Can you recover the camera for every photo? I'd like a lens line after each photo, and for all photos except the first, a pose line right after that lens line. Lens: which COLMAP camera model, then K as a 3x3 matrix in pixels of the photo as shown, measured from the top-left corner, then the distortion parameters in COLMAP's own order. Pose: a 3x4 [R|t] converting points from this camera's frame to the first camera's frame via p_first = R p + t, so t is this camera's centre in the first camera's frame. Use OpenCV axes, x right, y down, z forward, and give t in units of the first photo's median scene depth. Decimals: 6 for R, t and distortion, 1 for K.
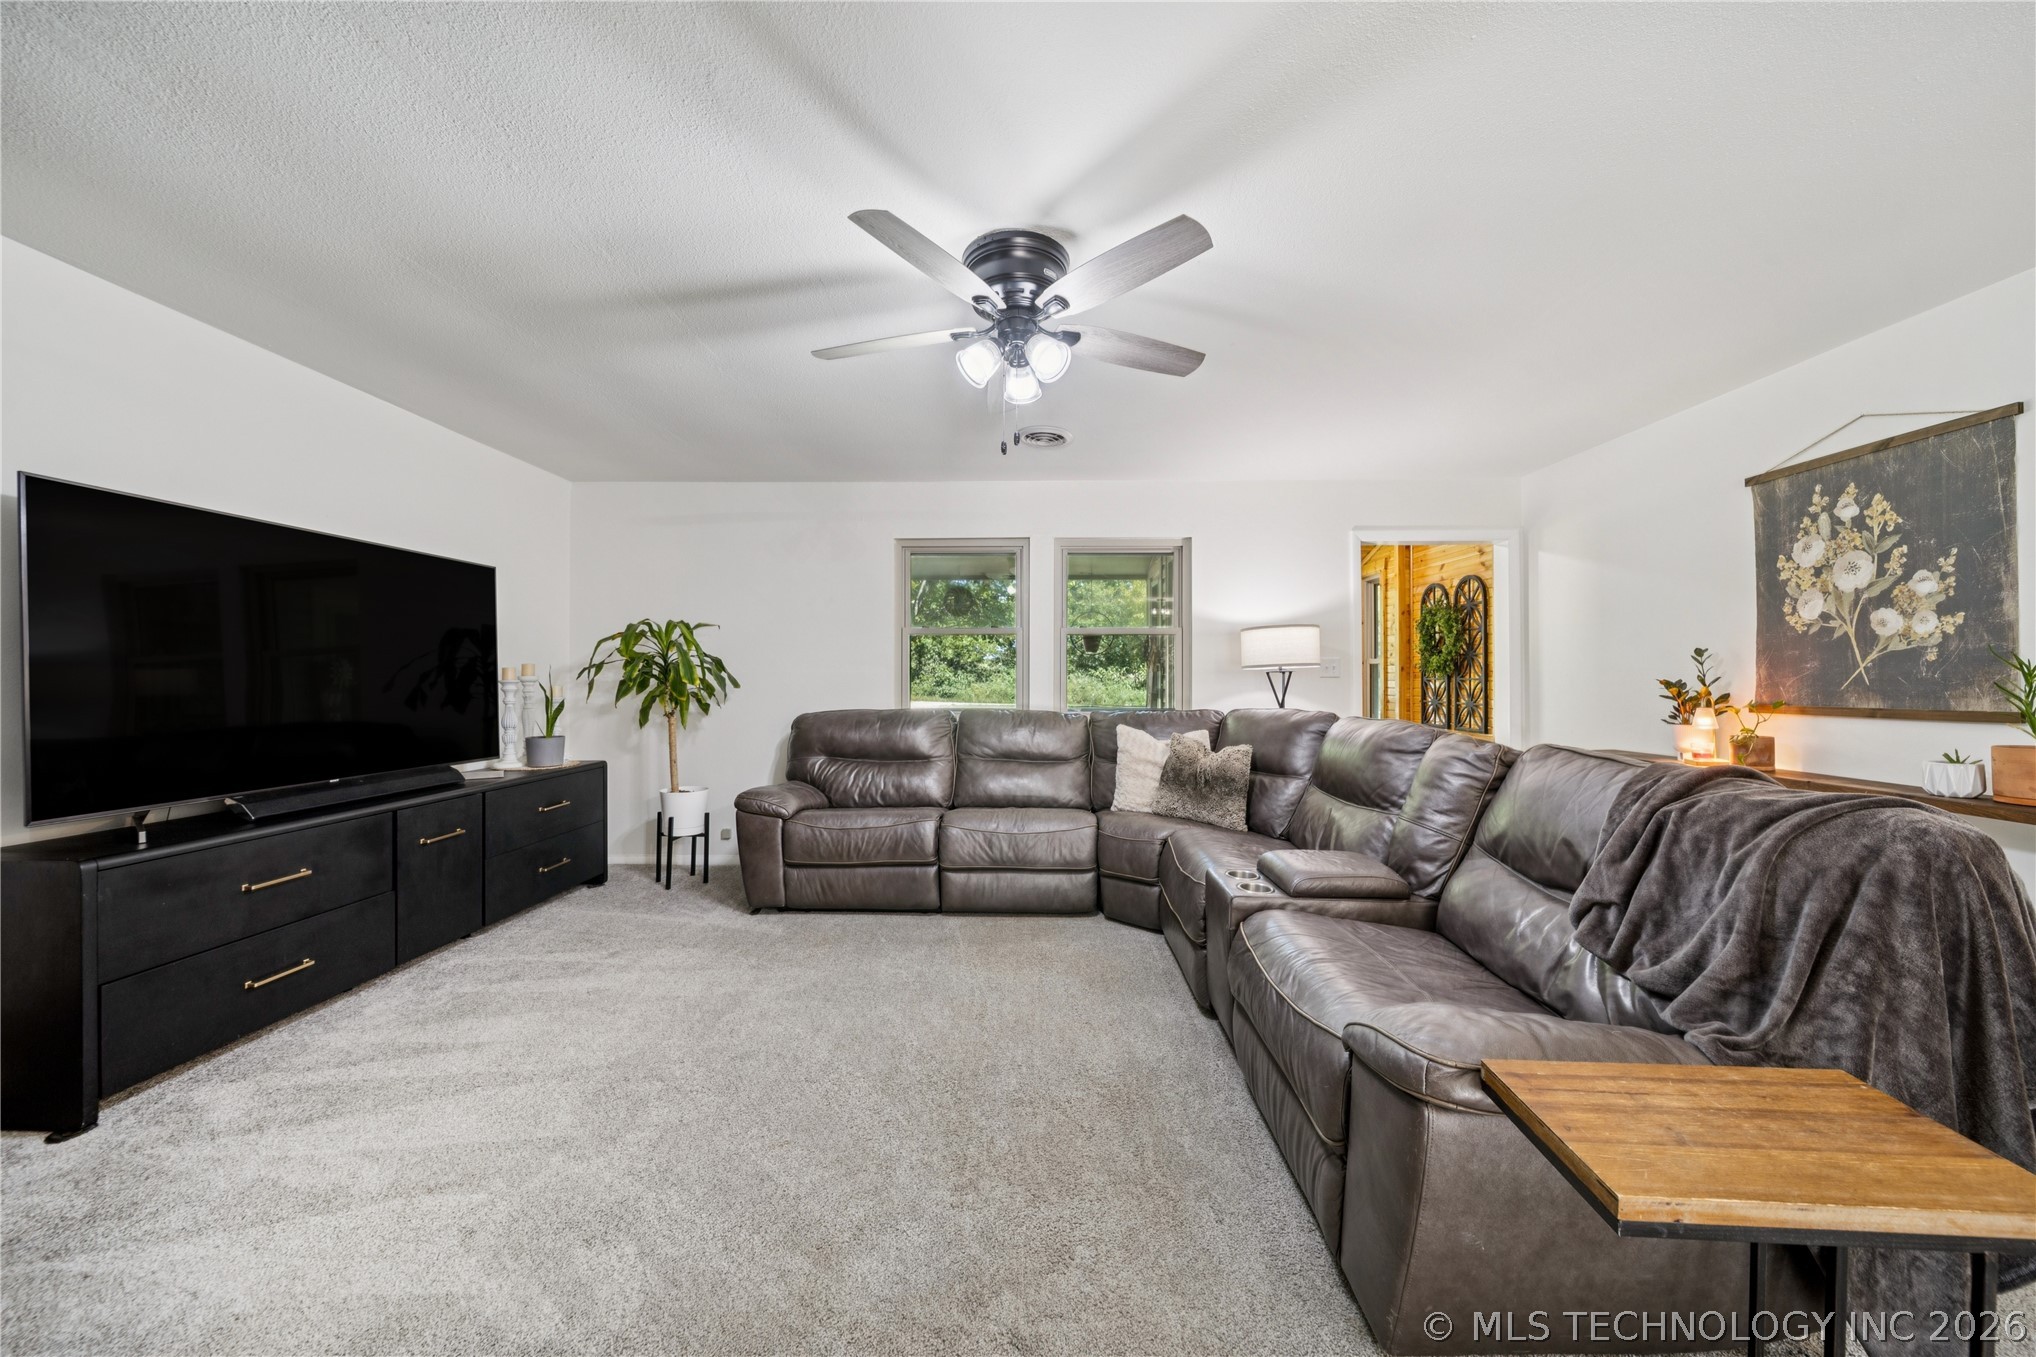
lens RADIAL K [[715.2, 0, 1018.0], [0, 715.2, 678.5], [0, 0, 1]] dist [-0.003876, -0.000449]
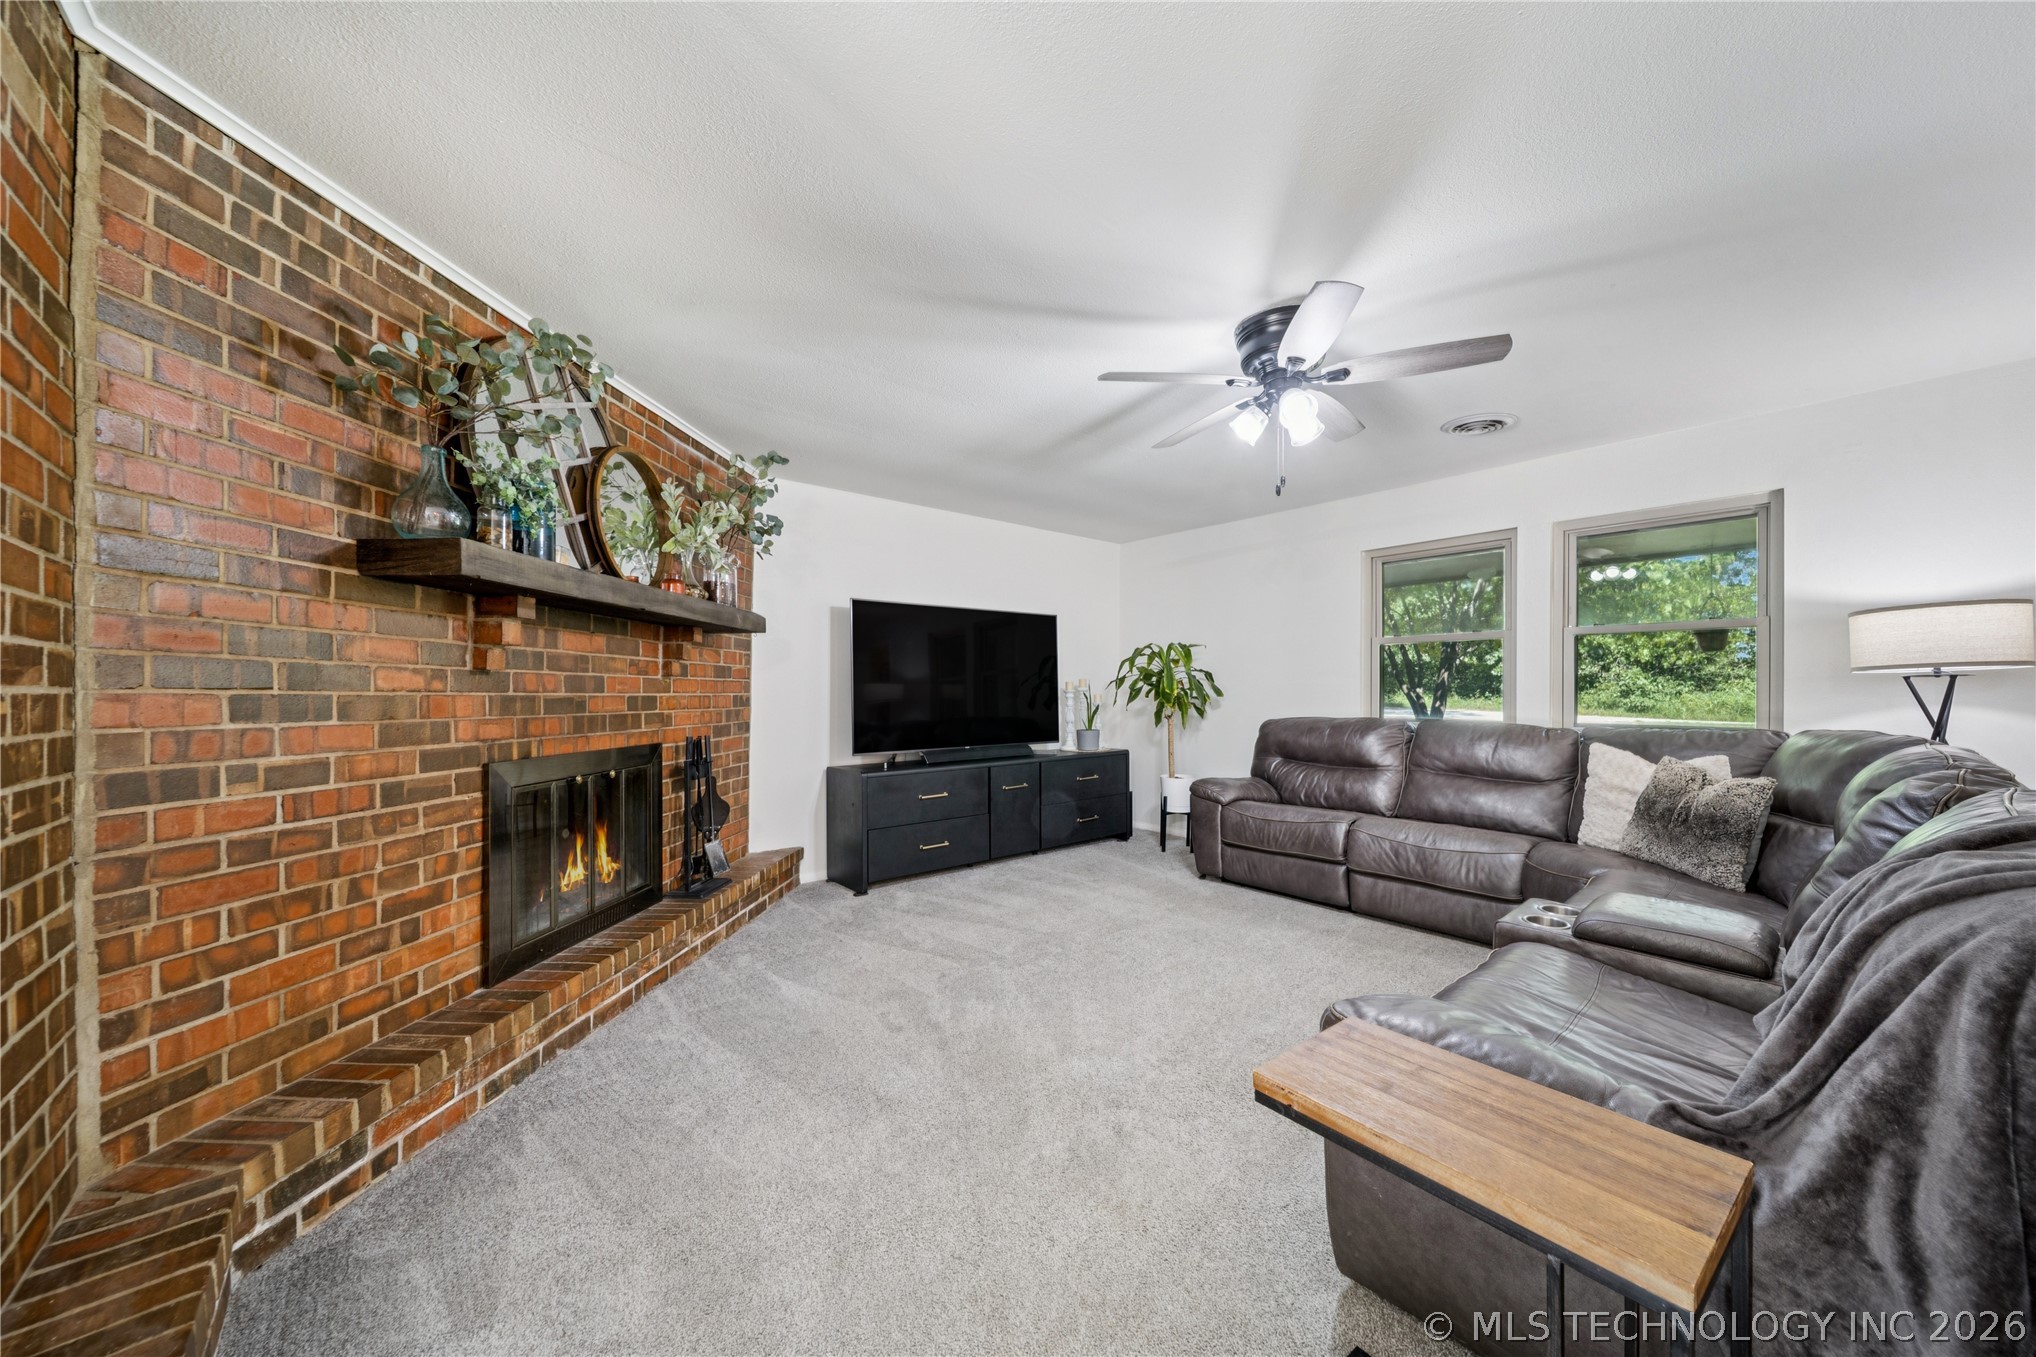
lens RADIAL K [[716.4, 0, 1020.9], [0, 716.4, 691.8], [0, 0, 1]] dist [0.000688, -0.002780]
pose [[0.659101, 0.000836, -0.752054, 0.368343], [0.003240, 0.999987, 0.003952, 0.000011], [0.752048, -0.005042, 0.659090, -0.053709]]
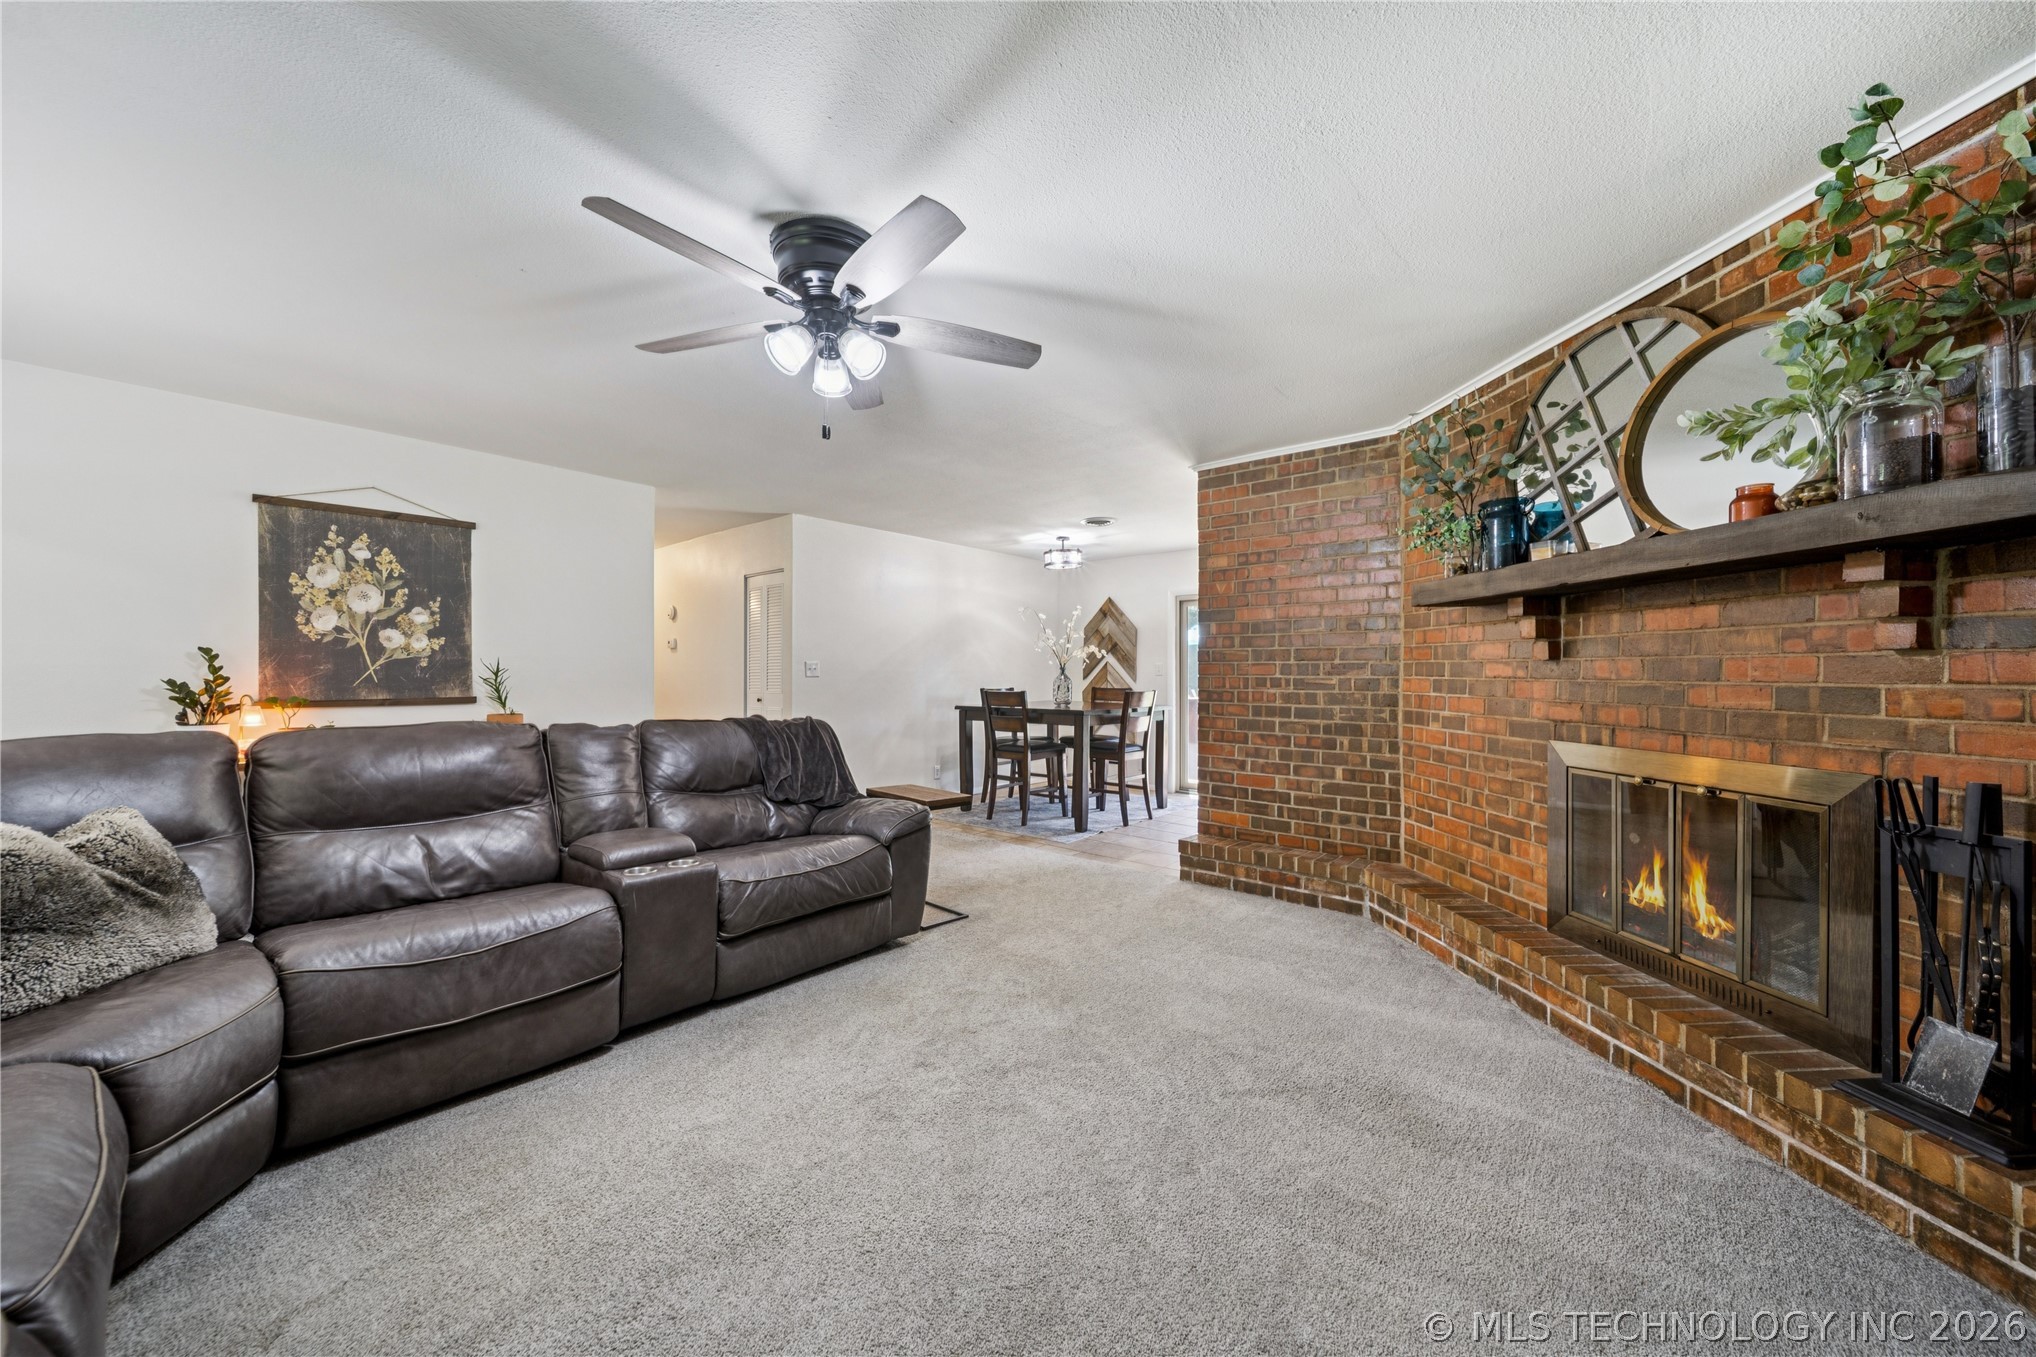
lens RADIAL K [[716.3, 0, 1018.6], [0, 716.3, 681.4], [0, 0, 1]] dist [0.000901, -0.002360]
pose [[-0.768469, -0.003484, 0.639878, -0.520791], [0.000131, 0.999984, 0.005601, -0.000573], [-0.639887, 0.004388, -0.768456, 0.990953]]
